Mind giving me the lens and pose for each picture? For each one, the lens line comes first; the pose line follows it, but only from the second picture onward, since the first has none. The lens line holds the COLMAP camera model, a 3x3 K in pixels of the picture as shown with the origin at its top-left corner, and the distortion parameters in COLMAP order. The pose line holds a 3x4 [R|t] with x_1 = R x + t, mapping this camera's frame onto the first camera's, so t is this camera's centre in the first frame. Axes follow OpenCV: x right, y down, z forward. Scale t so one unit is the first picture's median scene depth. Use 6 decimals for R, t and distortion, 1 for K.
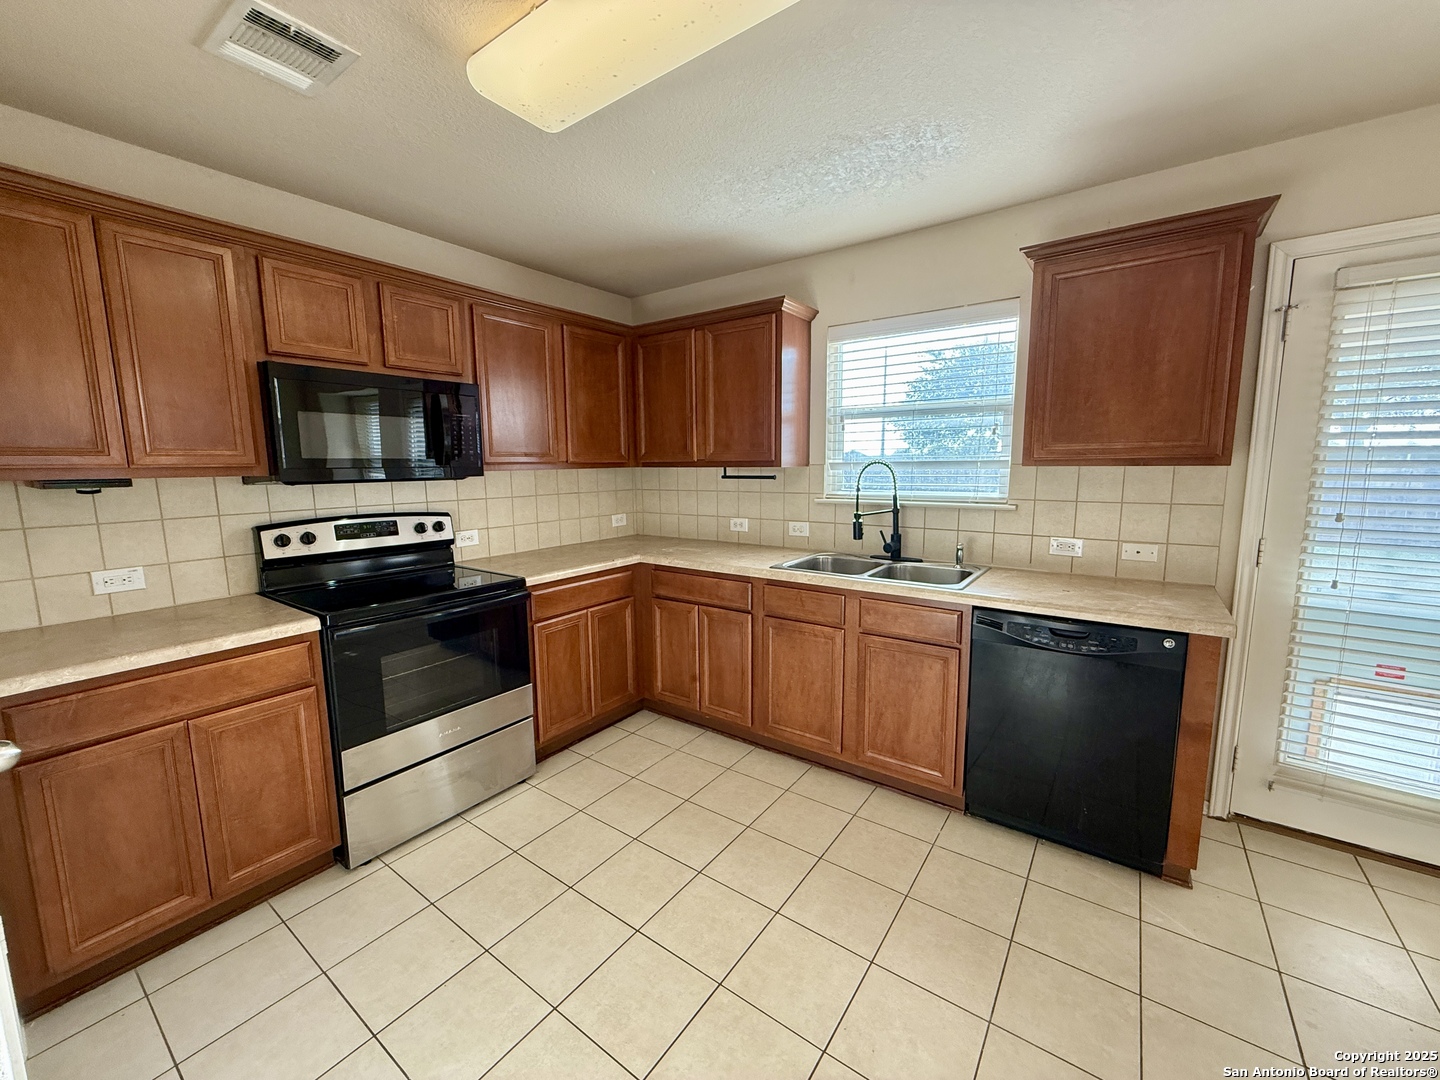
lens RADIAL K [[572.8, 0, 715.9], [0, 572.8, 540.3], [0, 0, 1]] dist [0.000142, 0.000063]
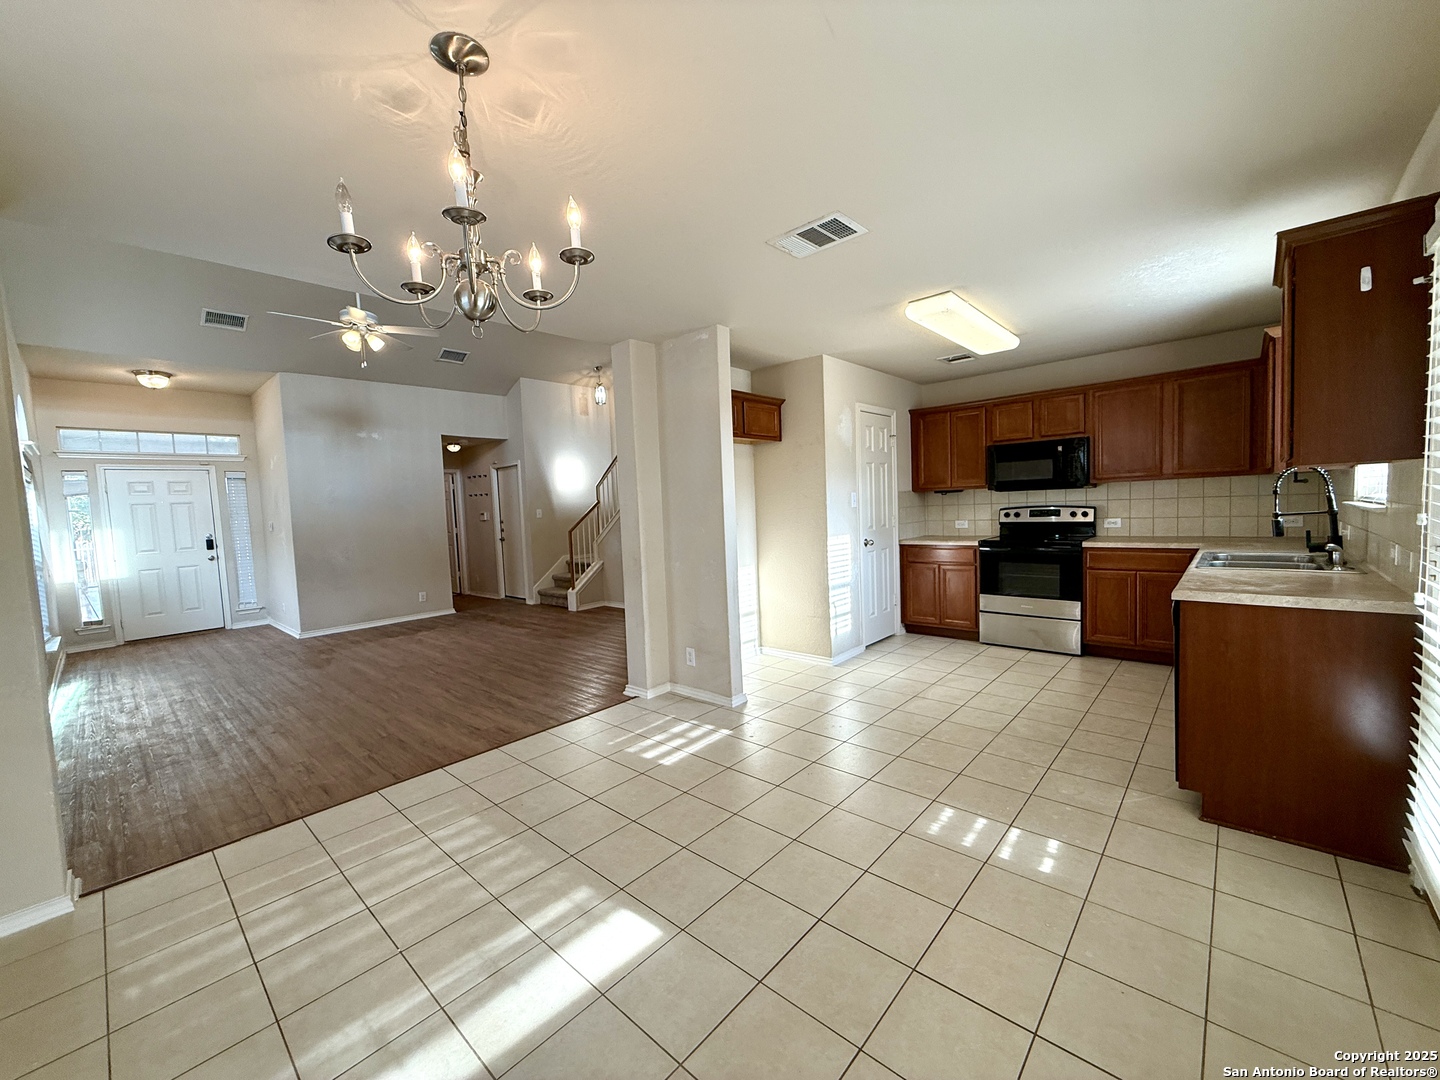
lens RADIAL K [[572.8, 0, 715.9], [0, 572.8, 540.3], [0, 0, 1]] dist [0.000142, 0.000063]
pose [[-0.110949, 0.075621, -0.990945, 1.724395], [-0.091137, 0.992125, 0.085915, 0.011051], [0.989639, 0.099844, -0.103183, 0.045969]]
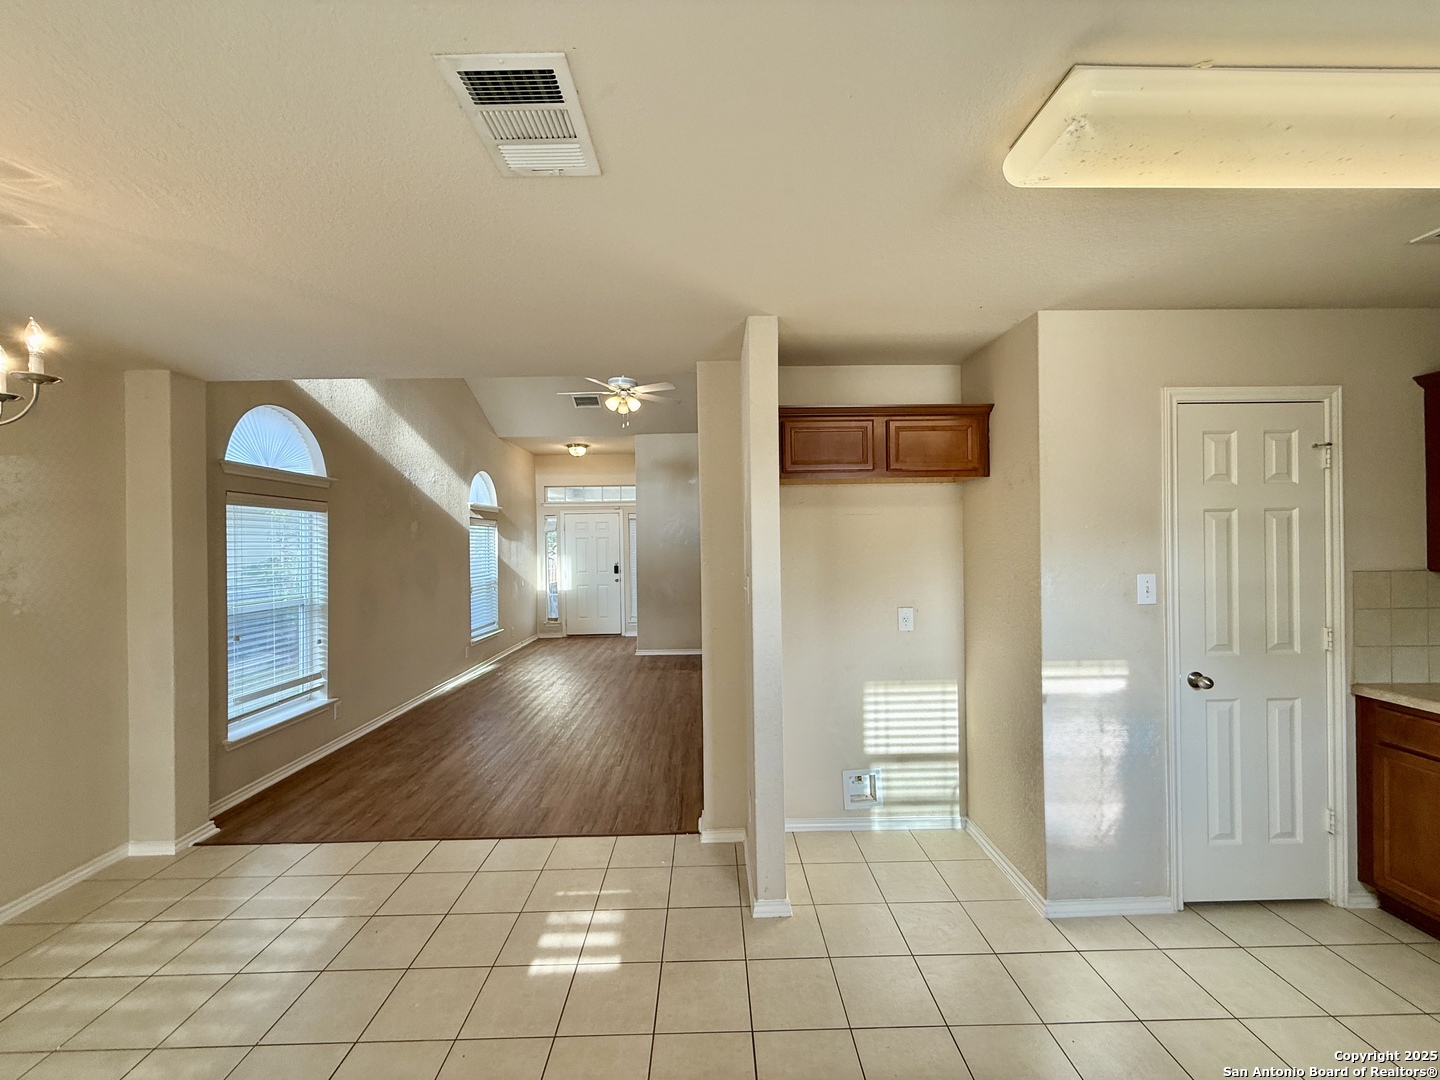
lens RADIAL K [[572.8, 0, 715.9], [0, 572.8, 540.3], [0, 0, 1]] dist [0.000142, 0.000063]
pose [[-0.801046, 0.018739, -0.598310, 0.780452], [-0.059847, 0.991995, 0.111195, -0.156231], [0.595604, 0.124879, -0.793512, 0.660330]]
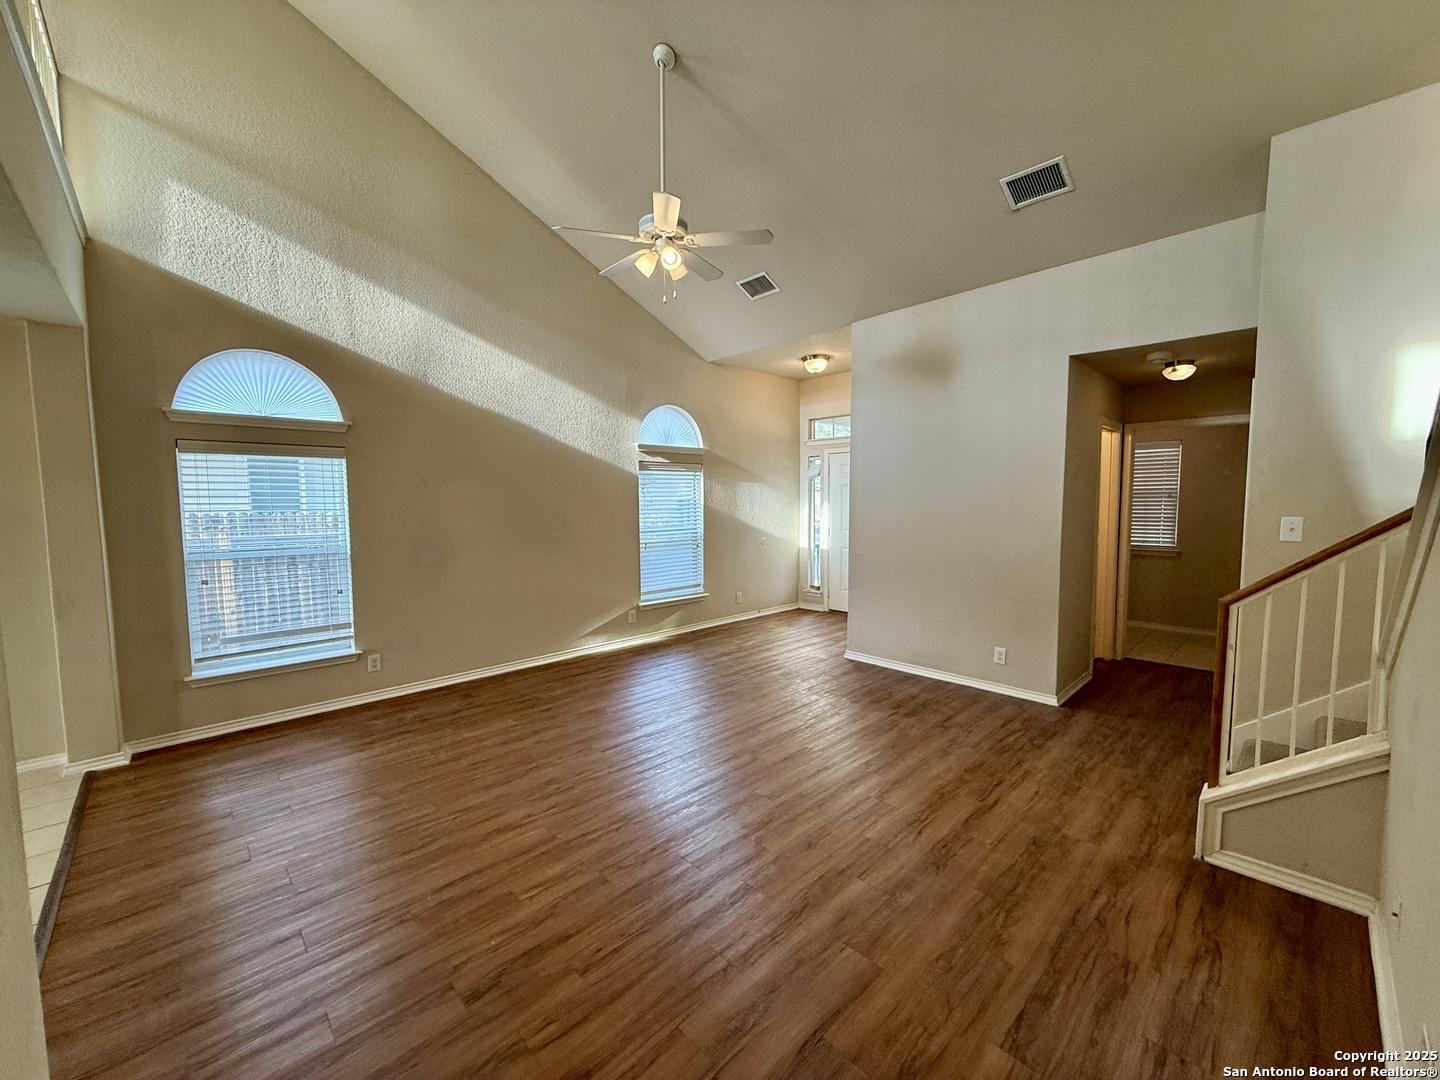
lens RADIAL K [[572.8, 0, 715.9], [0, 572.8, 540.3], [0, 0, 1]] dist [0.000142, 0.000063]
pose [[-0.983949, 0.004818, 0.178385, -0.805489], [0.042136, 0.977643, 0.206008, -0.029319], [-0.173404, 0.210218, -0.962153, -0.036813]]
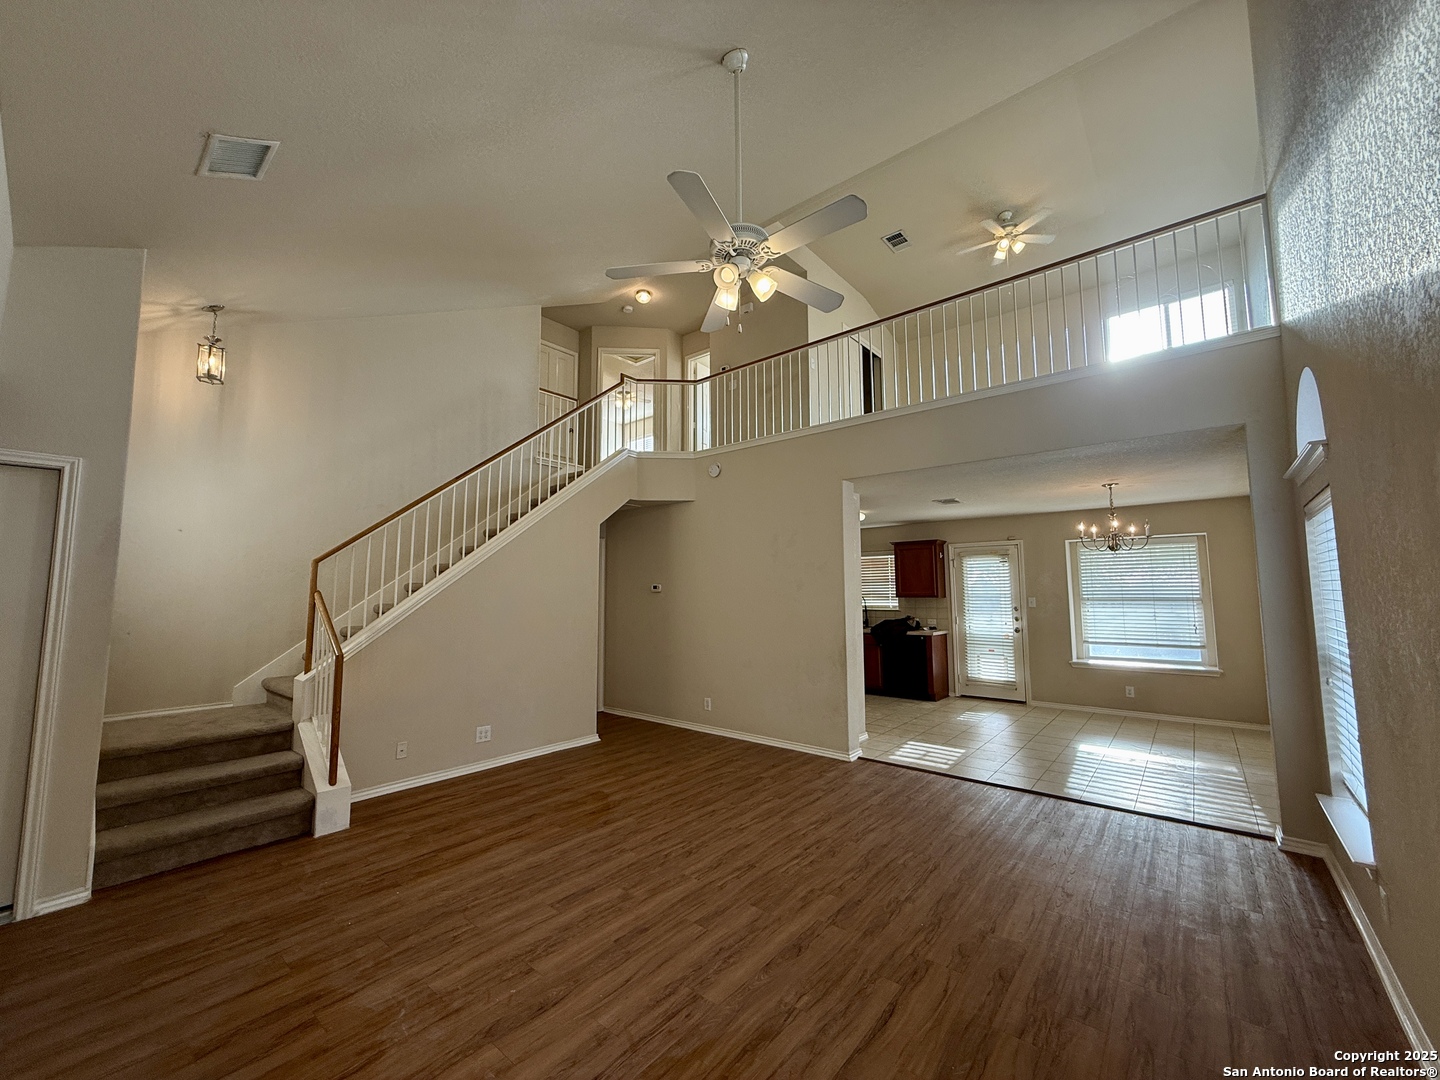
lens RADIAL K [[572.8, 0, 715.9], [0, 572.8, 540.3], [0, 0, 1]] dist [0.000142, 0.000063]
pose [[0.997793, 0.000219, -0.066407, -0.371211], [-0.015277, 0.973930, -0.226335, 0.359628], [0.064627, 0.226849, 0.971783, -2.703354]]
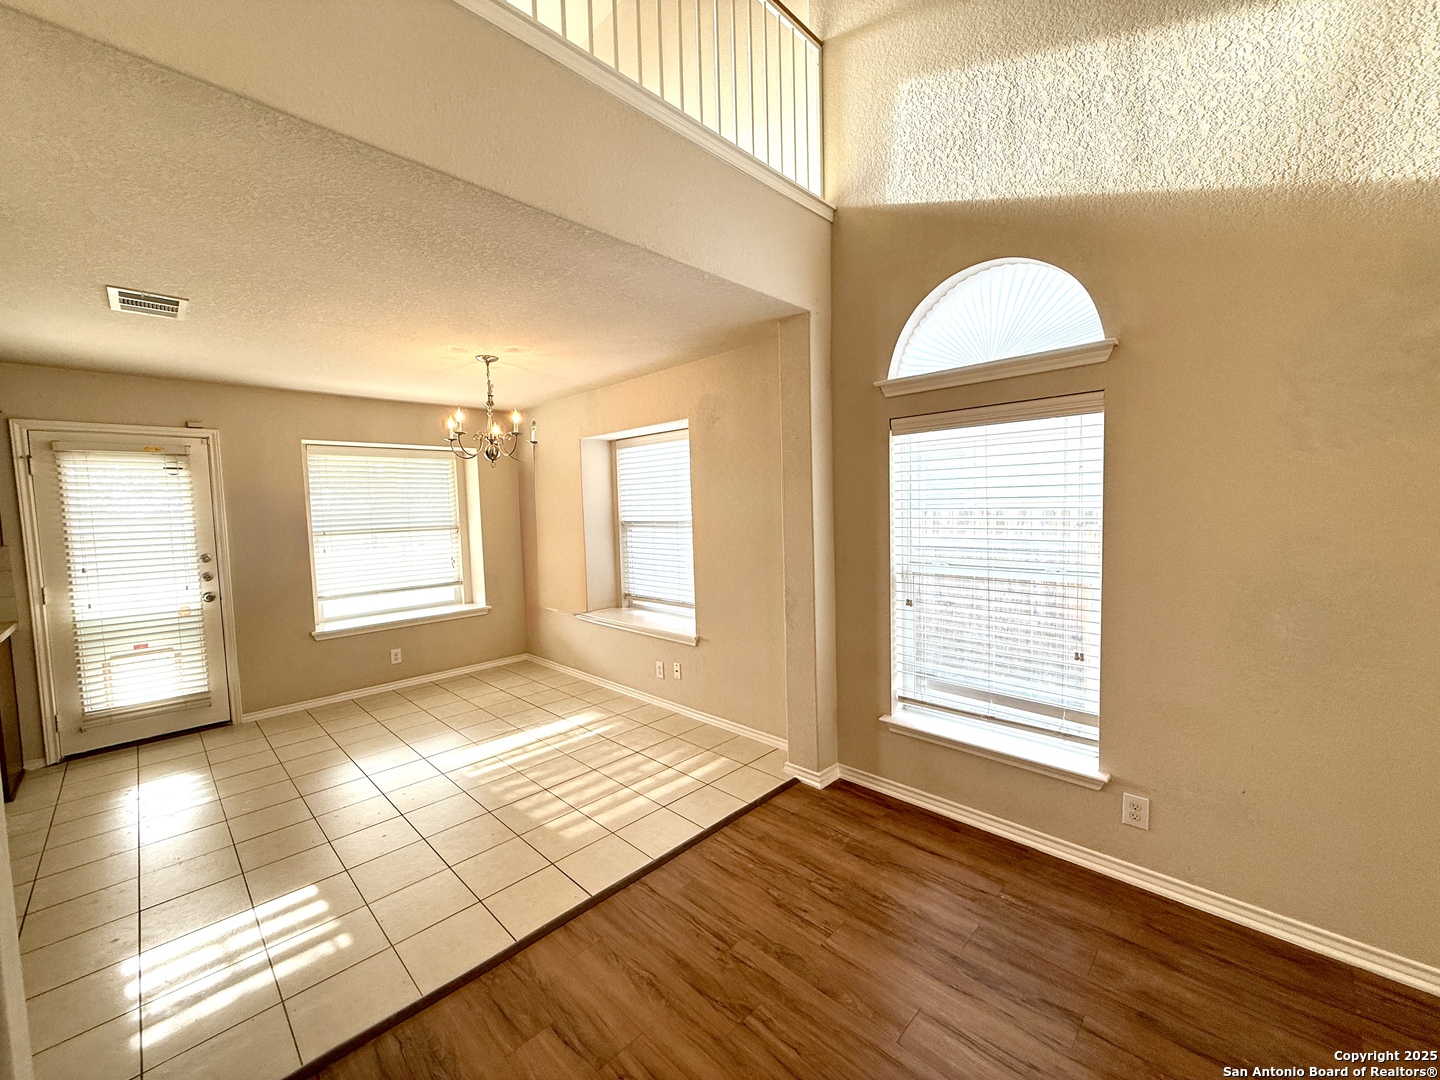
lens RADIAL K [[572.8, 0, 715.9], [0, 572.8, 540.3], [0, 0, 1]] dist [0.000142, 0.000063]
pose [[0.148930, -0.053649, 0.987391, -0.380559], [0.162635, 0.986258, 0.029057, 0.121622], [-0.975382, 0.156257, 0.155608, -1.119029]]
